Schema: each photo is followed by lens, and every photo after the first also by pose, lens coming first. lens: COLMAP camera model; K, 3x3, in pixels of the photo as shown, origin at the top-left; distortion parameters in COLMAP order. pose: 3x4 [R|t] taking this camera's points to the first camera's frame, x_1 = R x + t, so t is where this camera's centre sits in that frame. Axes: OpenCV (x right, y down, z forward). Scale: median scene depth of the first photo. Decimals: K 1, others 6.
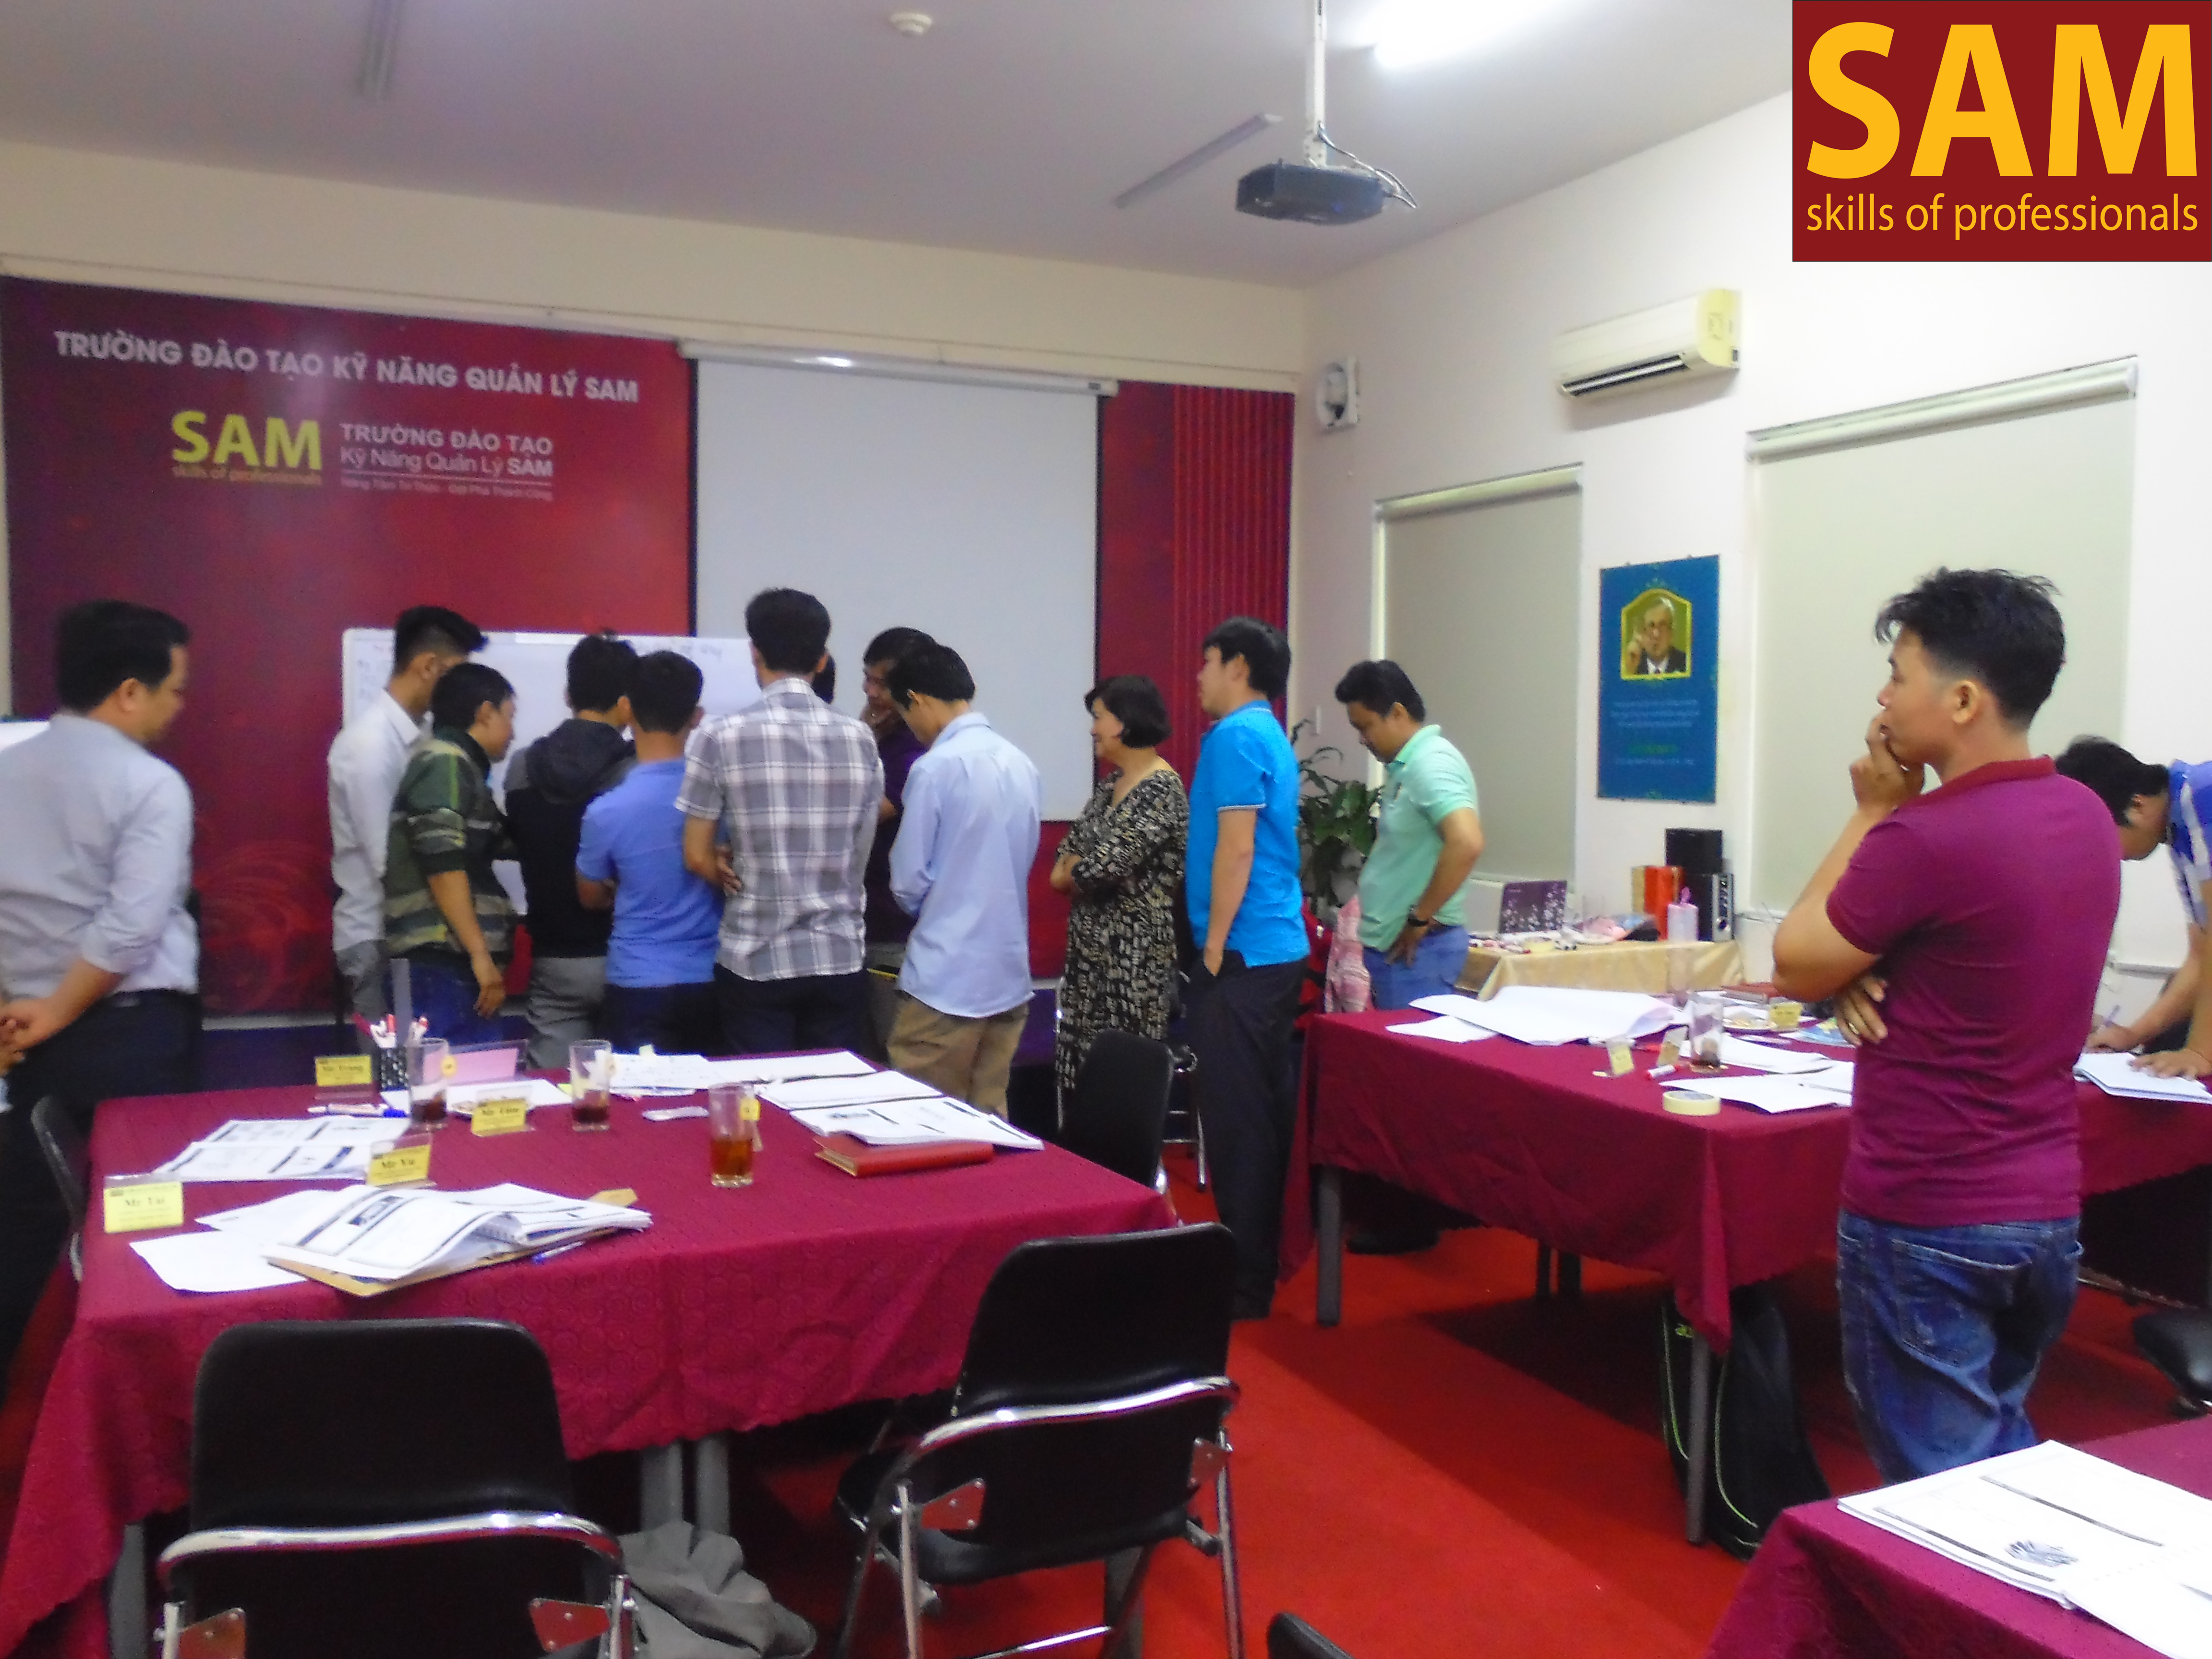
lens RADIAL K [[1924.8, 0, 1106.1], [0, 1924.8, 836.4], [0, 0, 1]] dist [-0.040626, 0.089831]
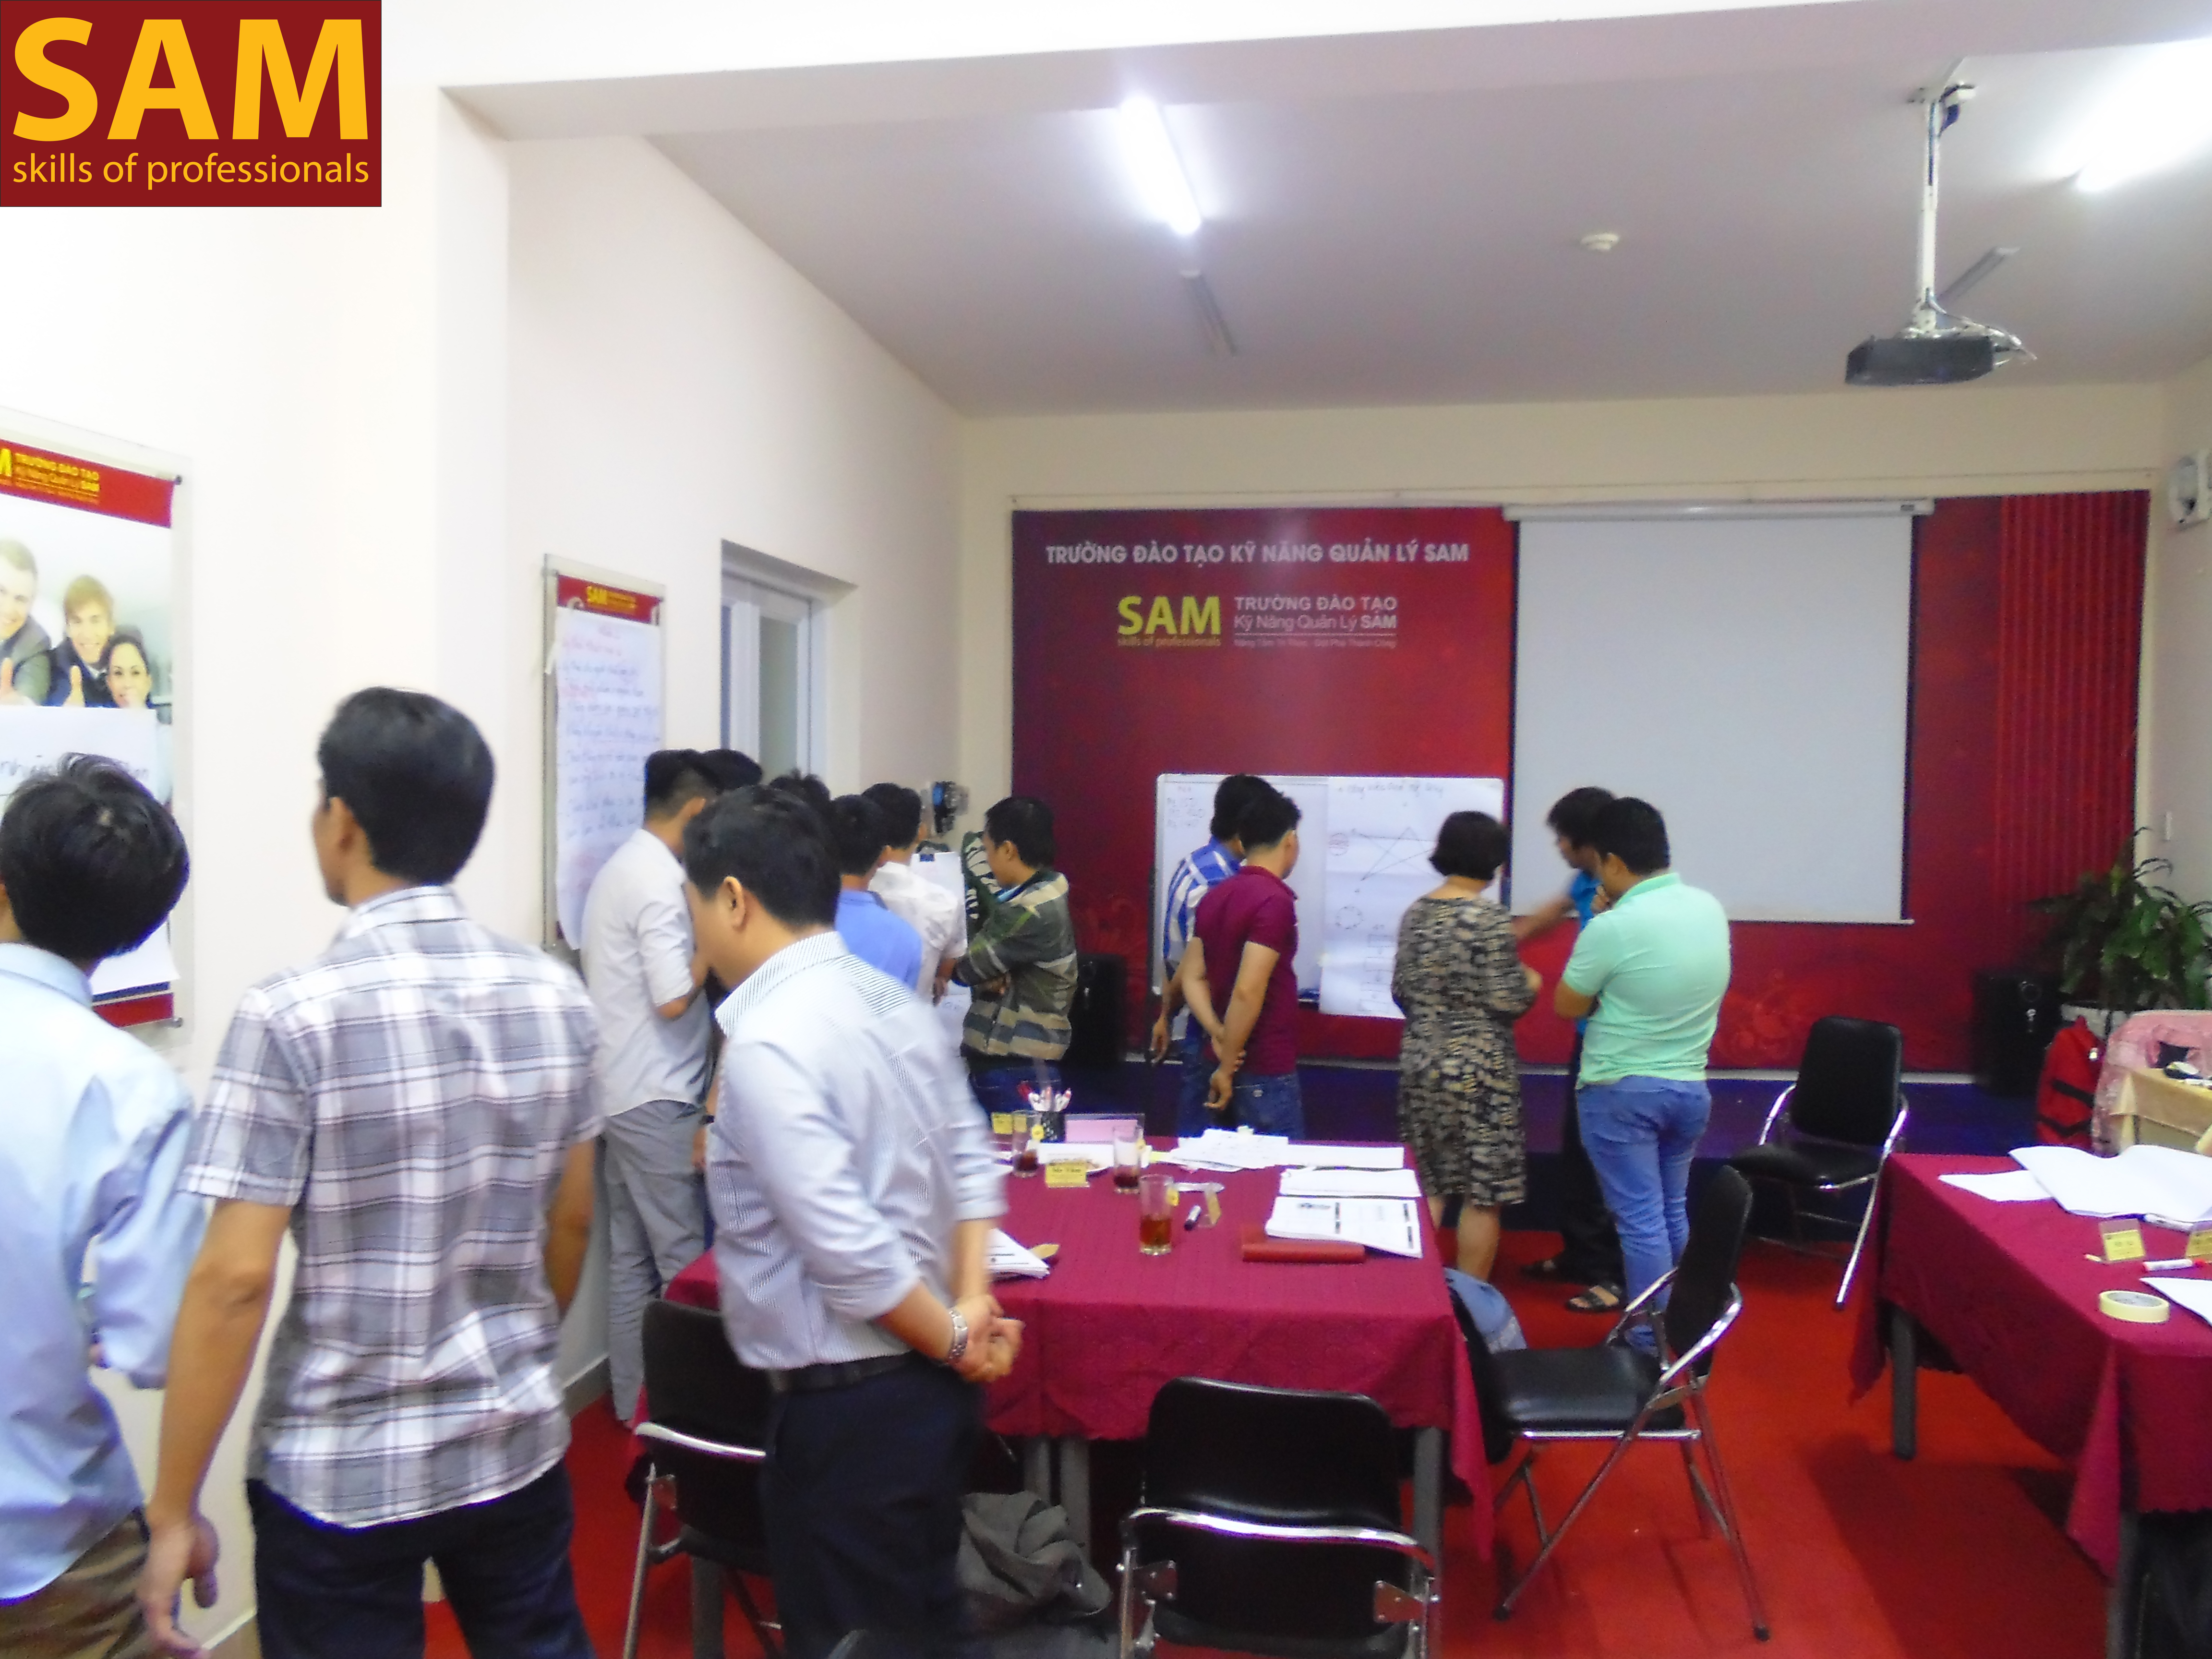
lens RADIAL K [[1710.9, 0, 1124.2], [0, 1710.9, 832.8], [0, 0, 1]] dist [-0.062758, 0.105407]
pose [[0.835362, 0.014499, -0.549508, 0.172137], [-0.029974, 0.999366, -0.019197, -0.032798], [0.548882, 0.032507, 0.835268, 0.004174]]
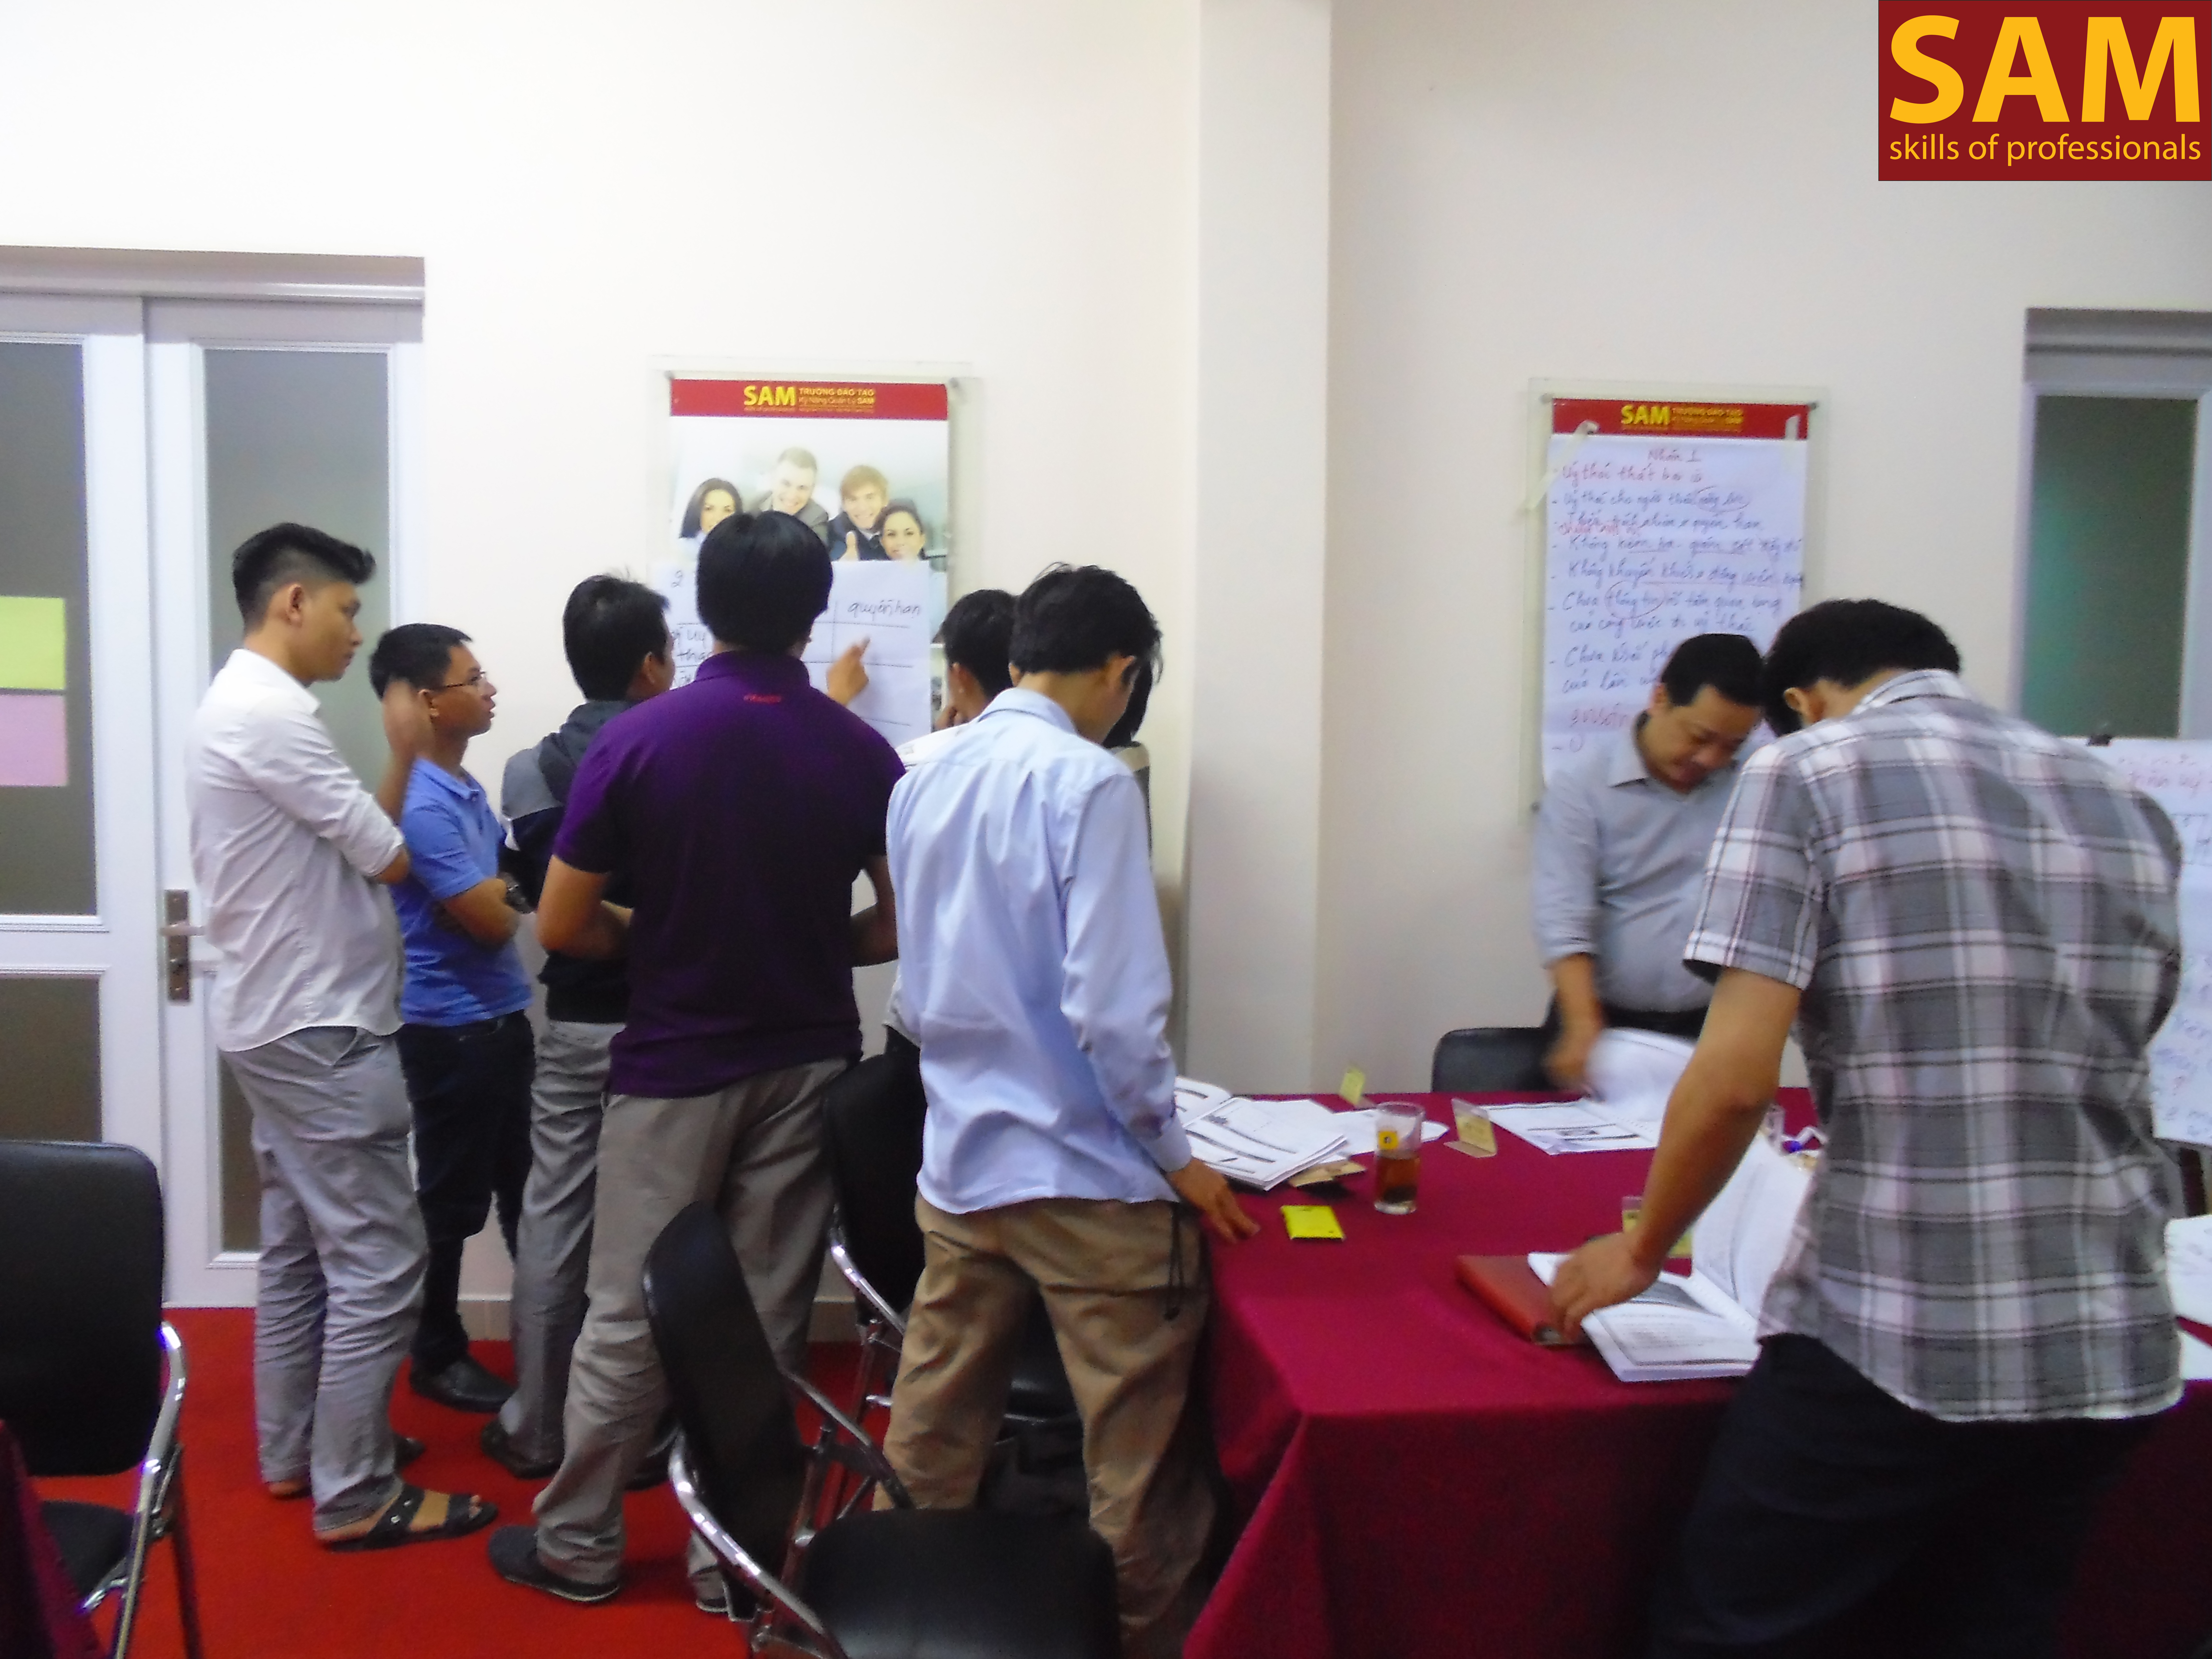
lens RADIAL K [[1710.9, 0, 1126.4], [0, 1710.9, 822.4], [0, 0, 1]] dist [-0.062758, 0.105407]
pose [[-0.350749, 0.029803, -0.935995, 0.237028], [-0.066415, 0.996185, 0.056608, -0.015883], [0.934111, 0.082020, -0.347431, 0.460199]]
